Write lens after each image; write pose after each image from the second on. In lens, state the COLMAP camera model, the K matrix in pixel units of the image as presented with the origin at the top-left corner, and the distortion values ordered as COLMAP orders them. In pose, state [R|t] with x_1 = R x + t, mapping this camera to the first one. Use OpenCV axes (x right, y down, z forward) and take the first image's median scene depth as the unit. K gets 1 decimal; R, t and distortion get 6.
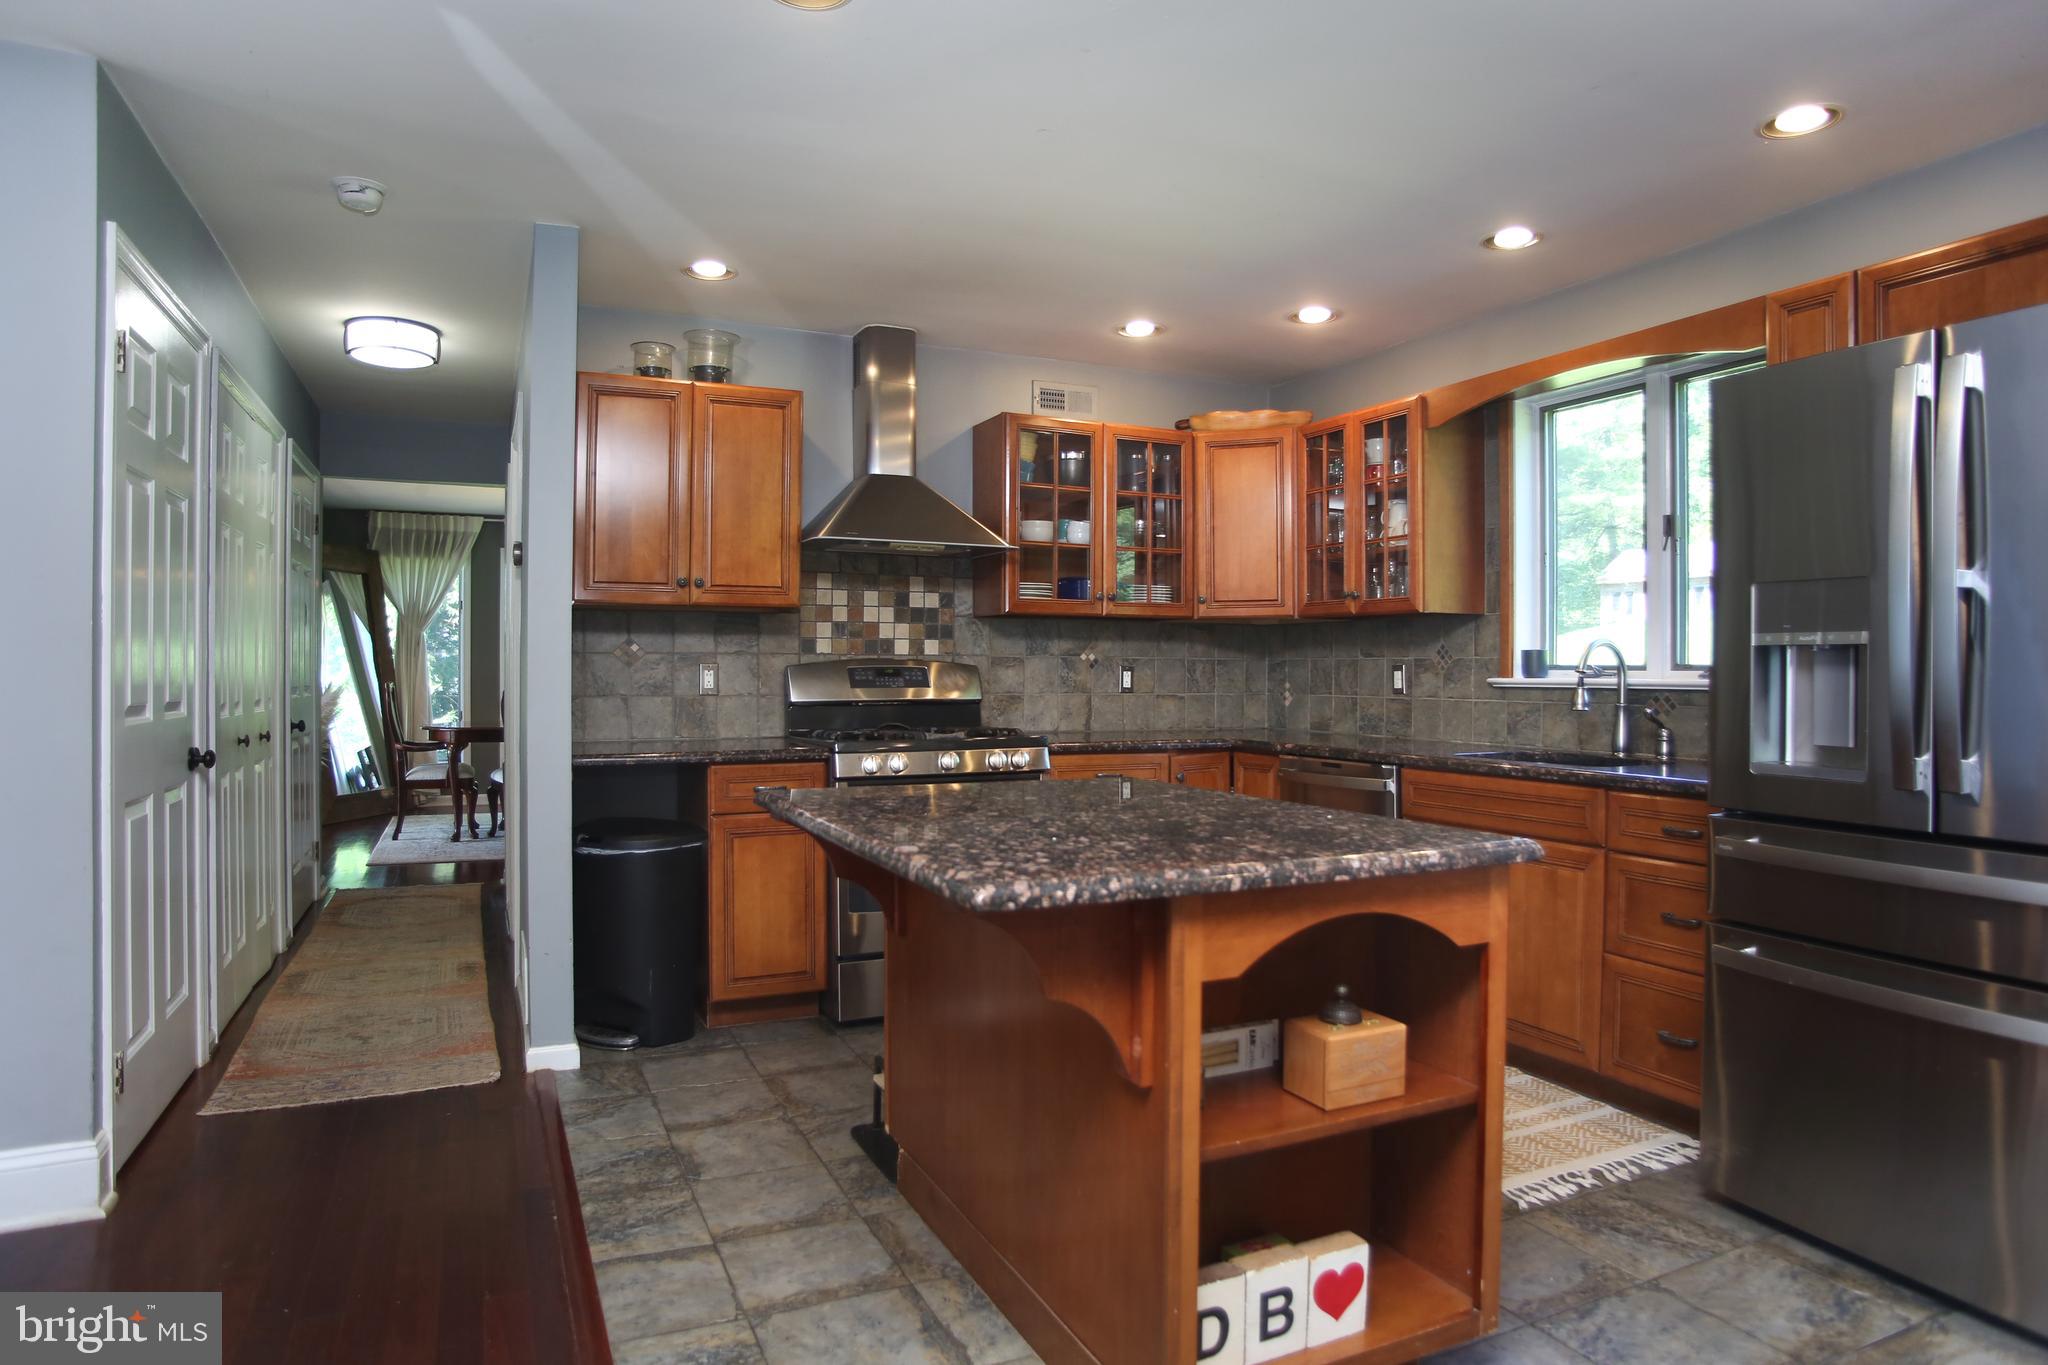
lens RADIAL K [[1180.7, 0, 1024.0], [0, 1180.7, 682.5], [0, 0, 1]] dist [-0.108016, 0.060749]
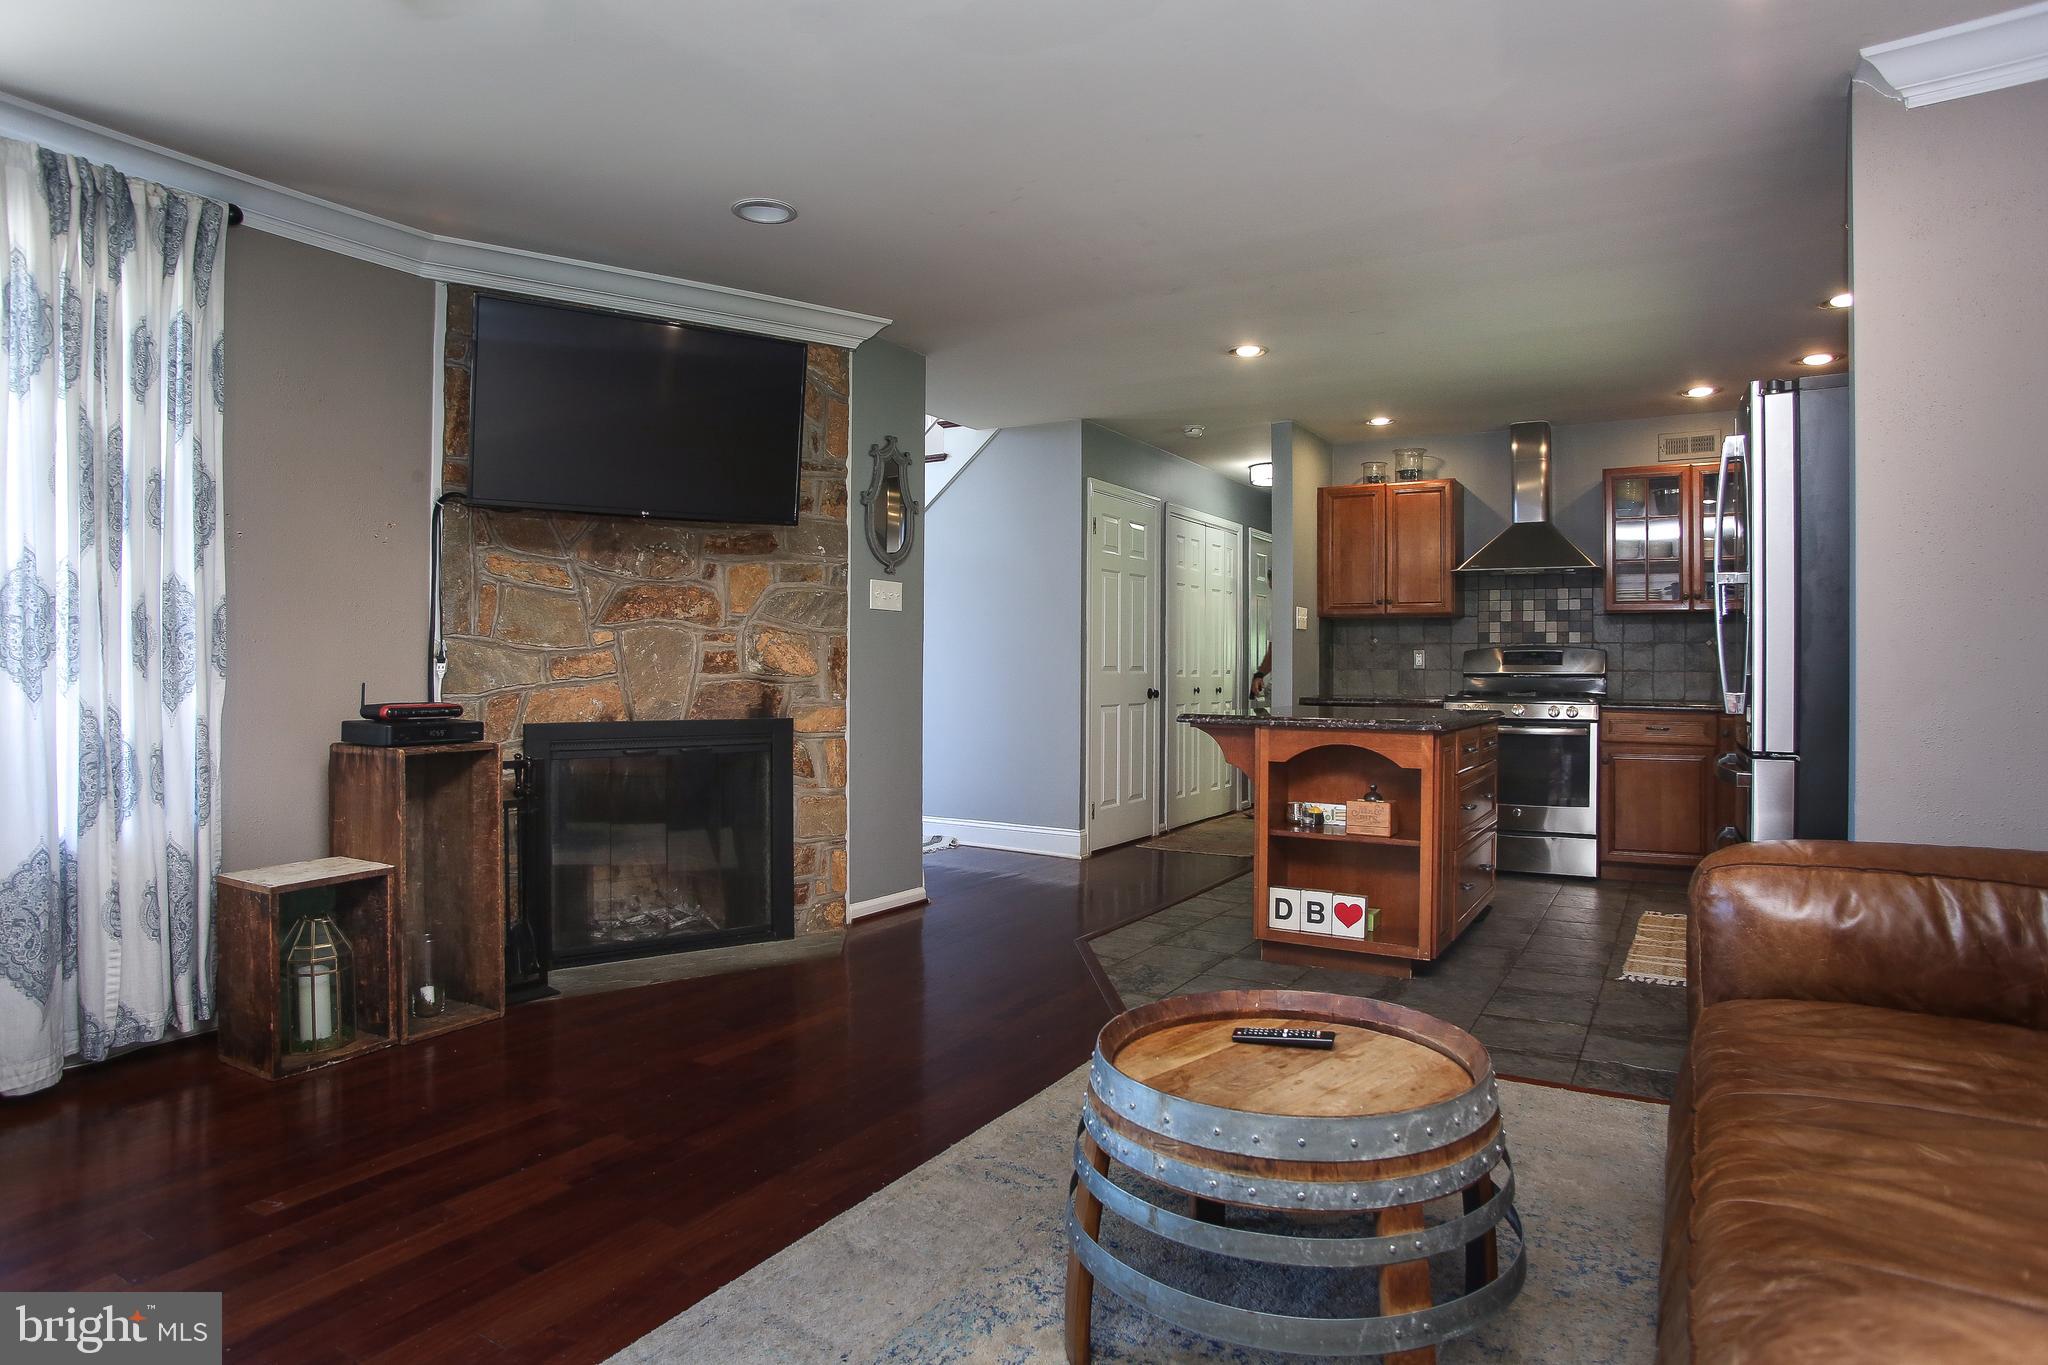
lens RADIAL K [[1157.4, 0, 1031.0], [0, 1157.4, 638.1], [0, 0, 1]] dist [-0.060015, 0.001027]
pose [[0.559353, -0.017641, -0.828742, 0.829206], [-0.014042, 0.999428, -0.030752, 0.026682], [0.828811, 0.028839, 0.558785, -0.373448]]
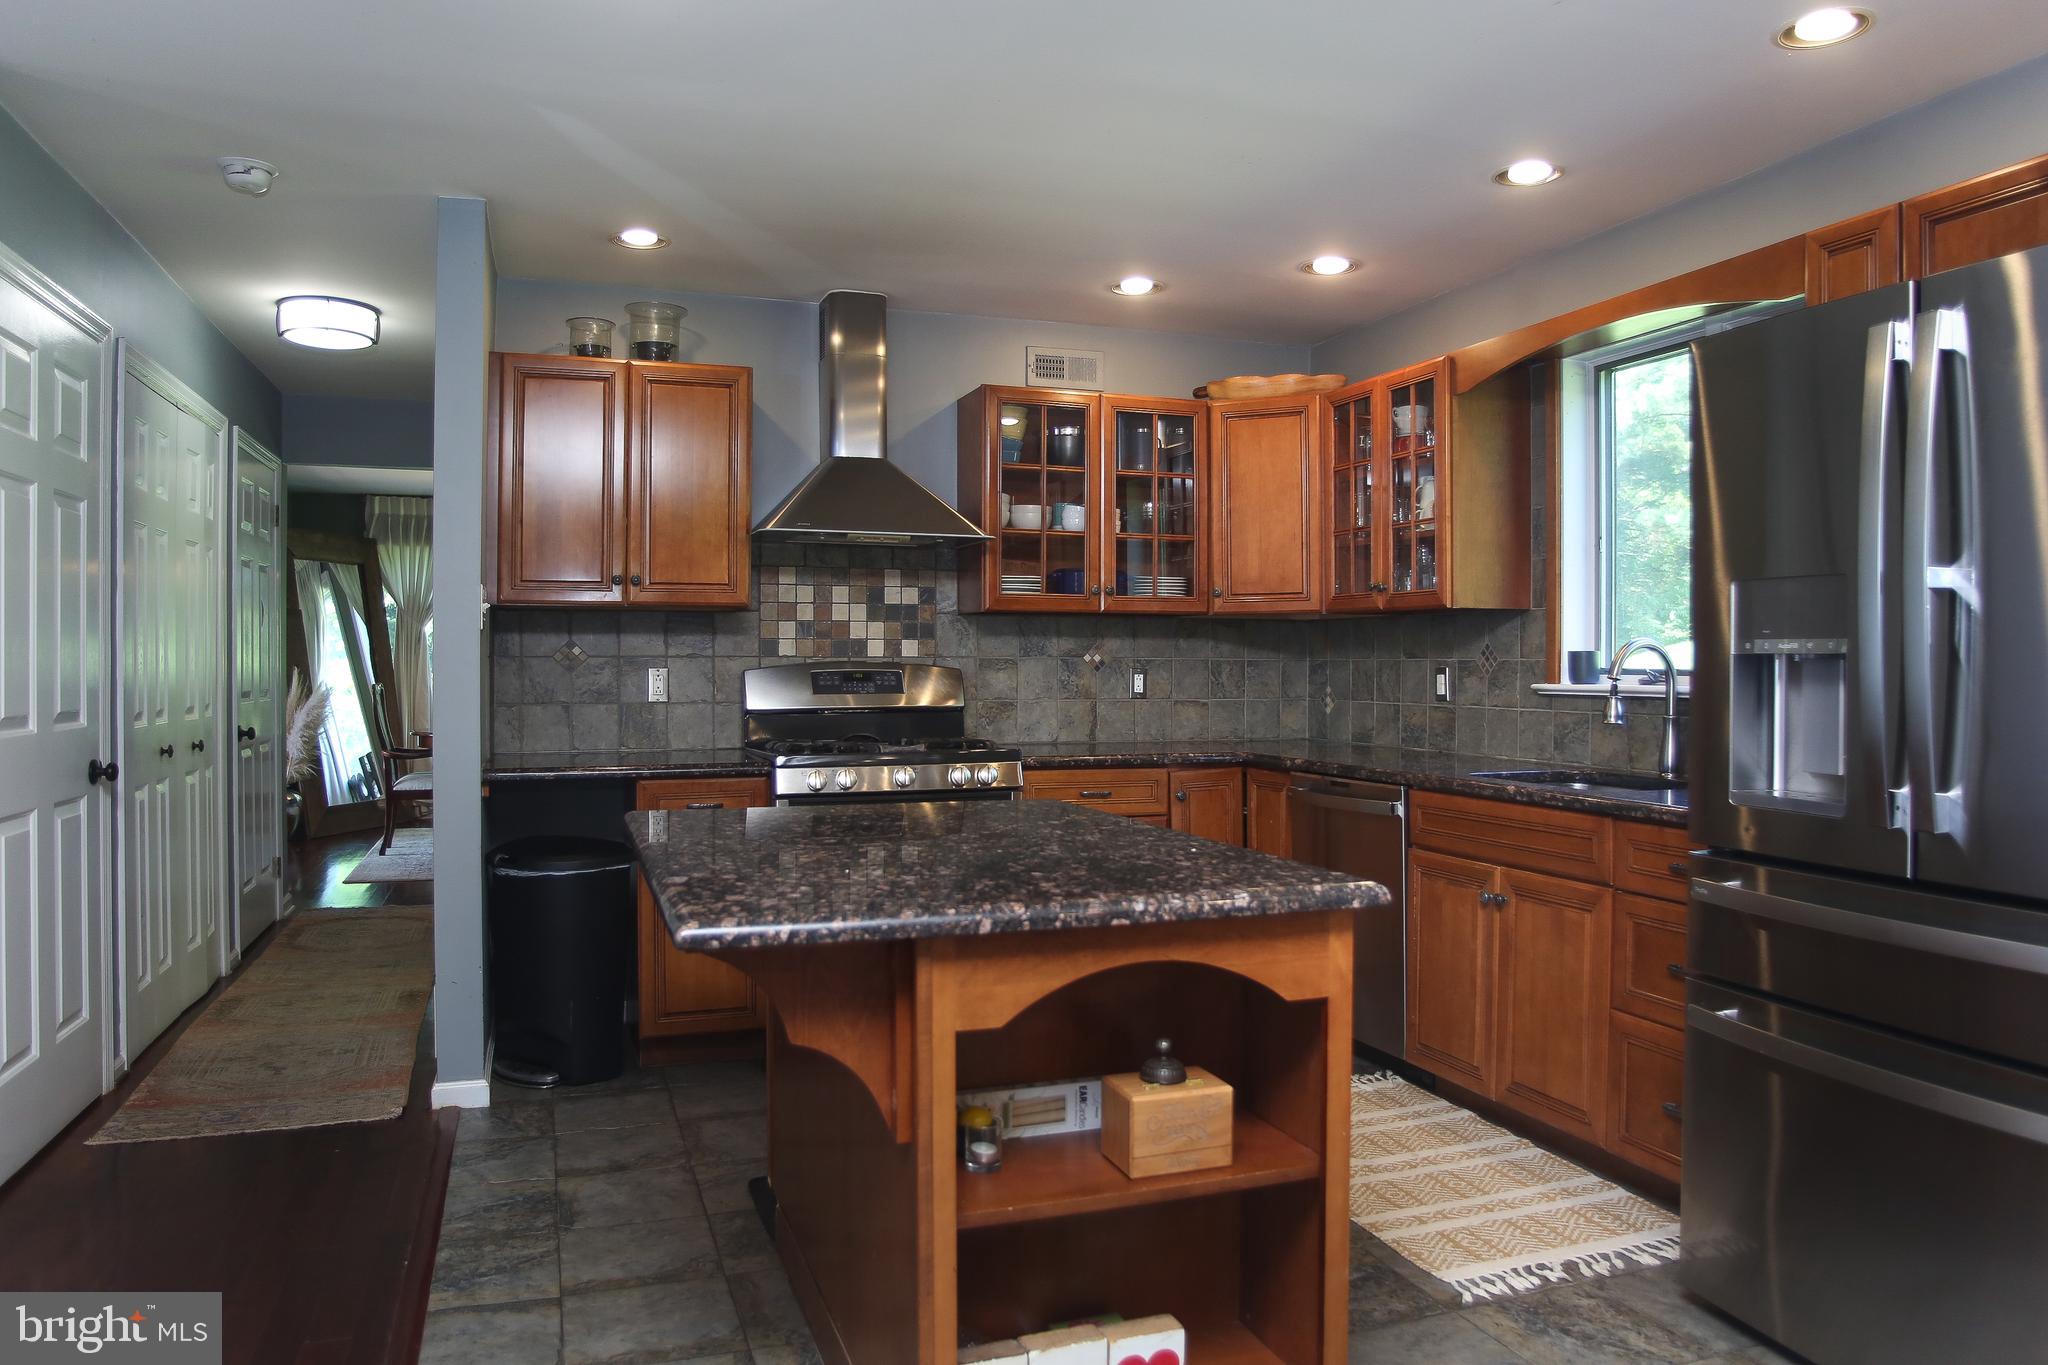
lens RADIAL K [[1358.4, 0, 1024.0], [0, 1358.4, 682.5], [0, 0, 1]] dist [-0.093564, 0.053241]
pose [[0.995387, -0.000568, -0.095944, 0.127303], [0.000972, 0.999991, 0.004167, -0.009658], [0.095941, -0.004241, 0.995378, -0.021486]]
